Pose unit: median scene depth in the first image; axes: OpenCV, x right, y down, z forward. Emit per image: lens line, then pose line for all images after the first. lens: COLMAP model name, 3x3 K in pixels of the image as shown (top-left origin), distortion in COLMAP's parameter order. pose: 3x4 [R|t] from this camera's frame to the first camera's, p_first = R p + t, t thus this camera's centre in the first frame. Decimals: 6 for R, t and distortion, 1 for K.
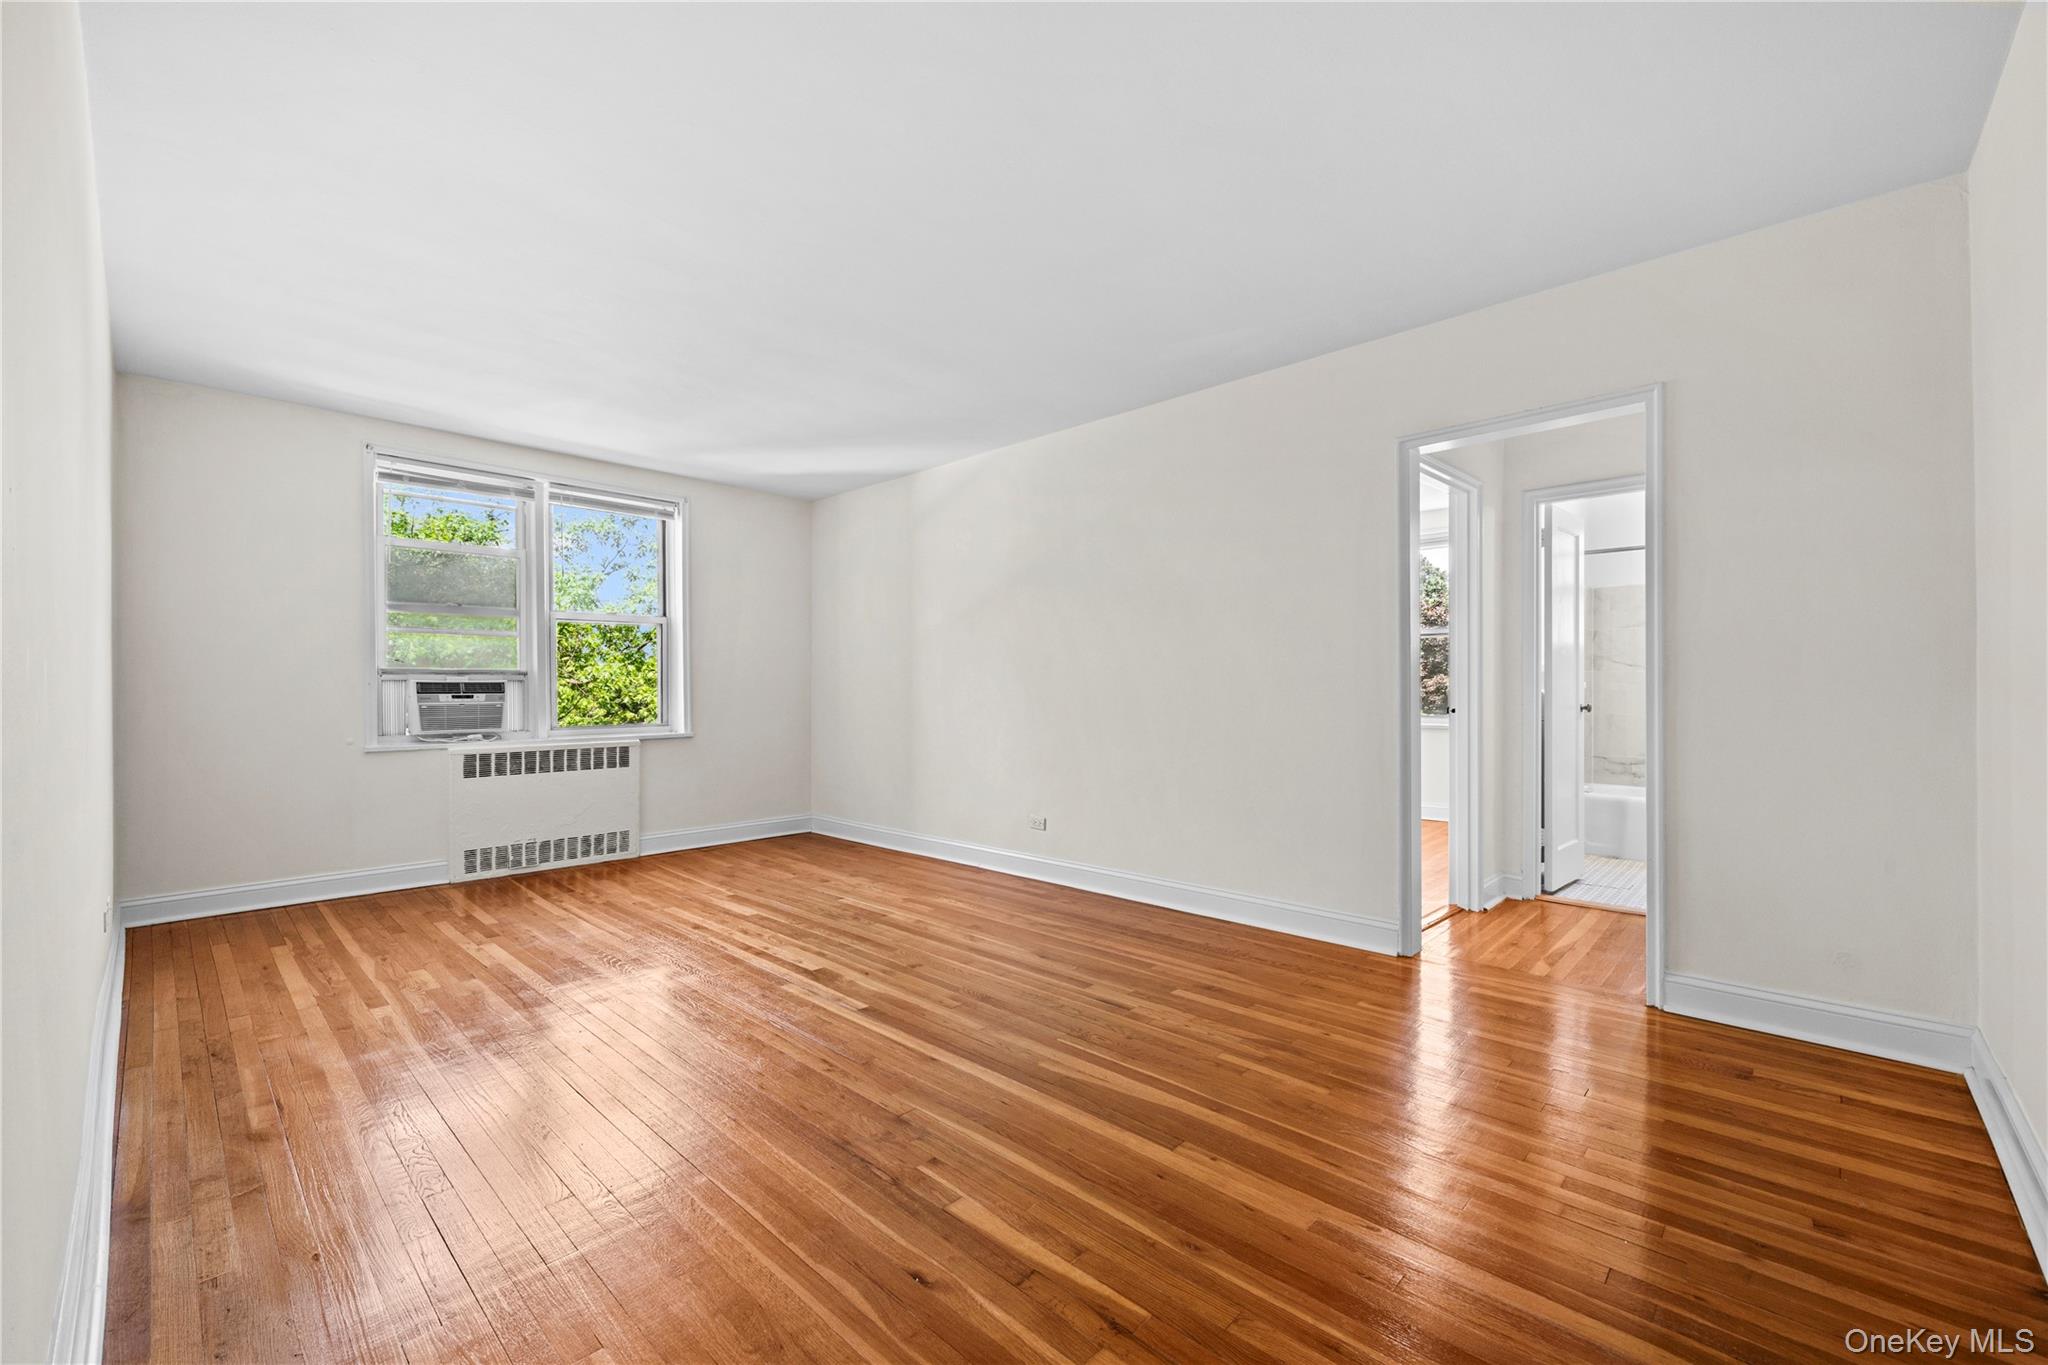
lens RADIAL K [[839.6, 0, 1012.0], [0, 839.6, 691.6], [0, 0, 1]] dist [-0.001897, 0.000063]
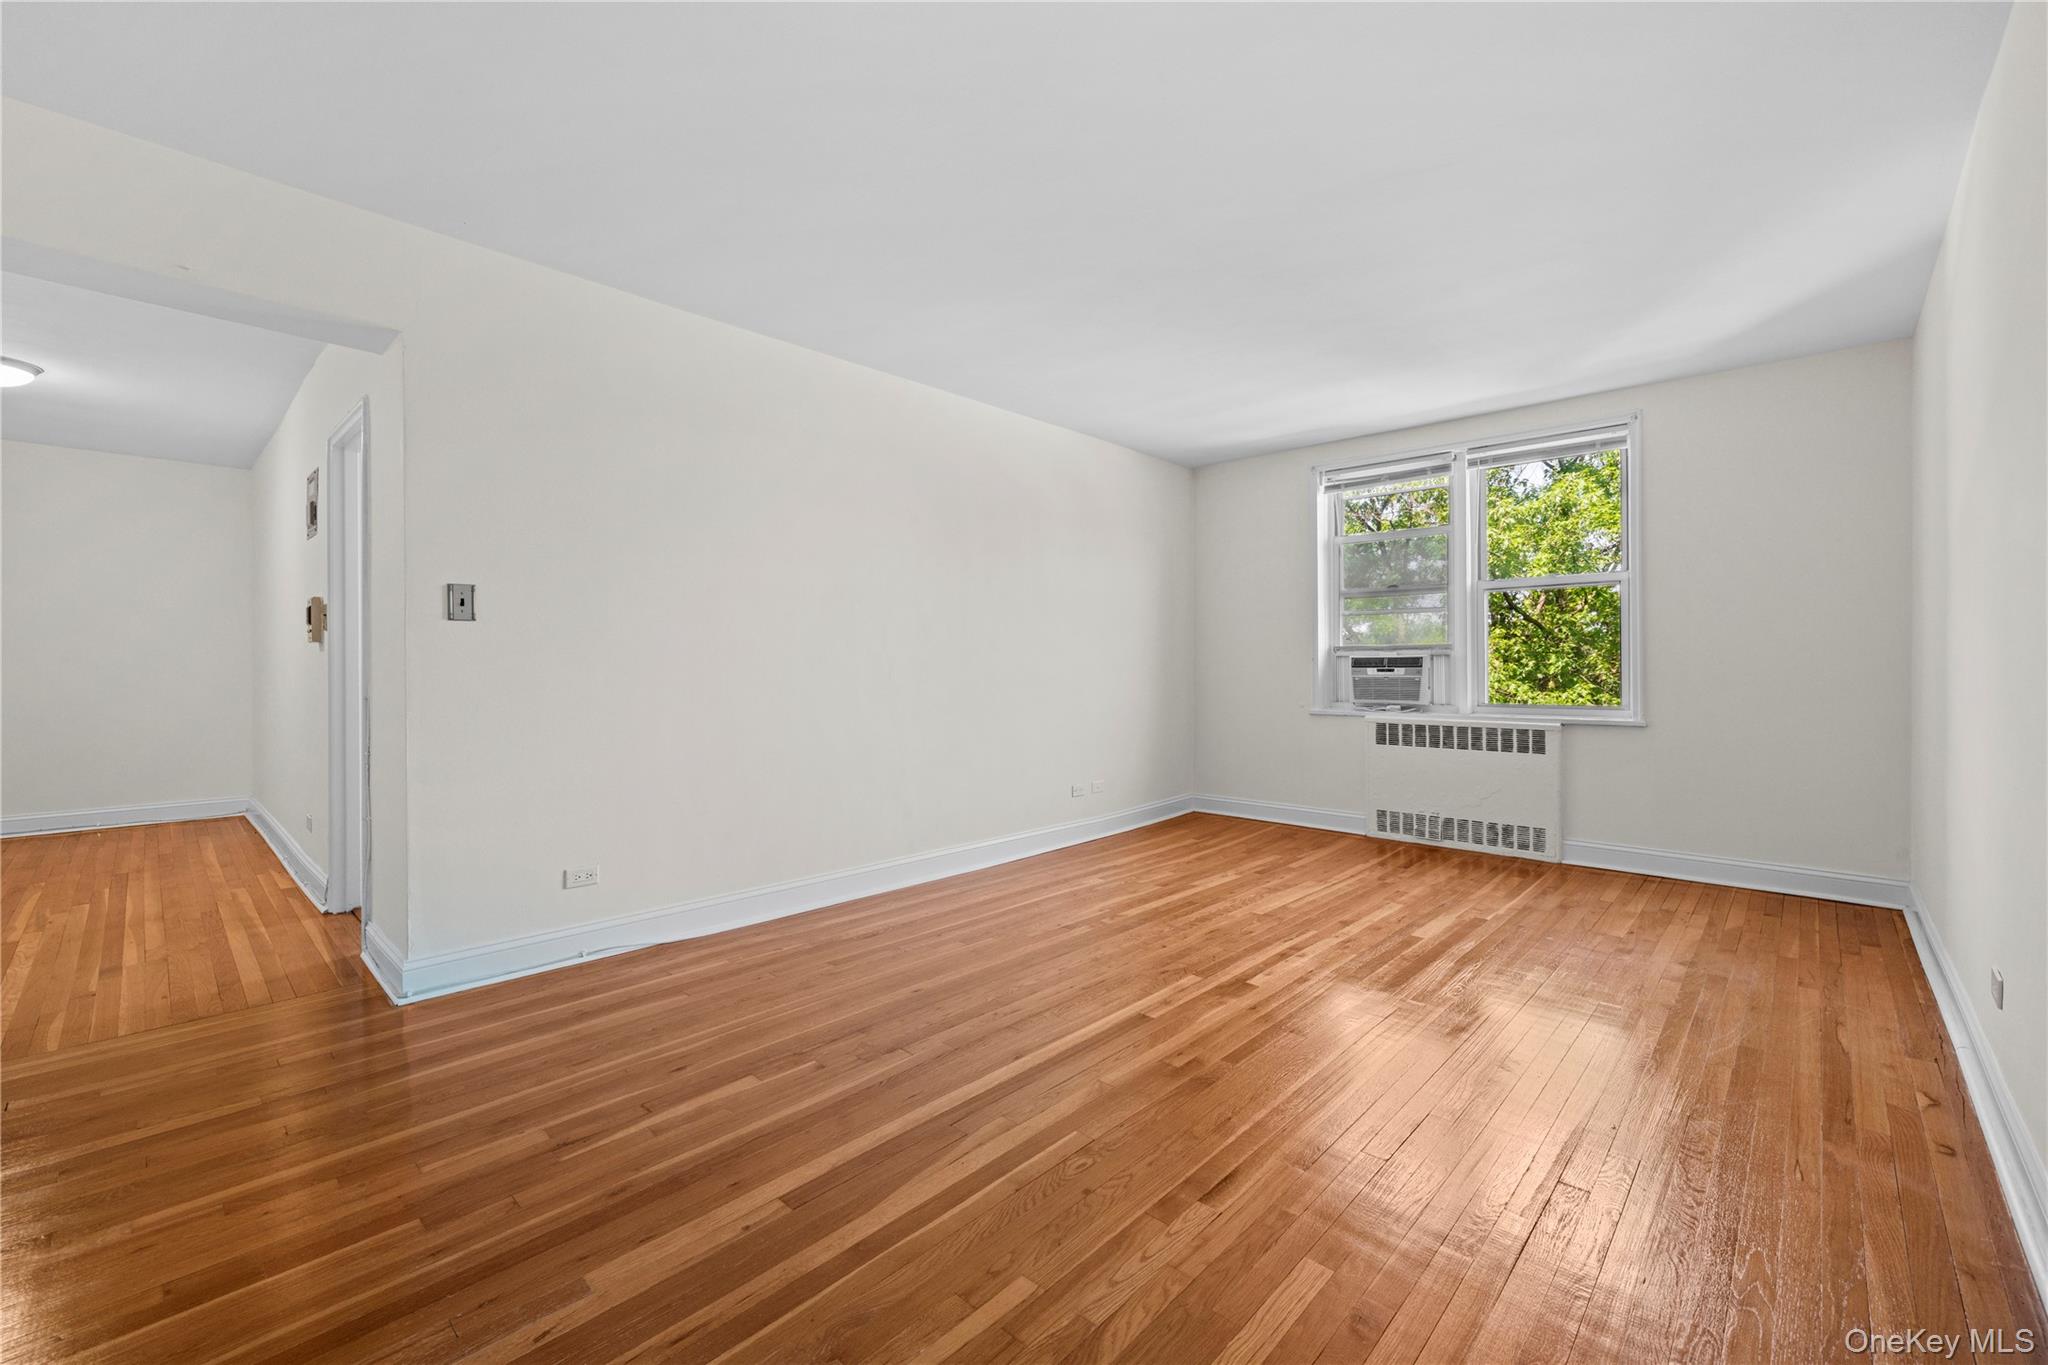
lens RADIAL K [[839.6, 0, 1026.1], [0, 839.6, 663.6], [0, 0, 1]] dist [-0.001897, 0.000063]
pose [[0.005390, 0.001044, -0.999985, 0.440805], [-0.001187, 0.999999, 0.001038, -0.003327], [0.999985, 0.001181, 0.005392, 0.520048]]
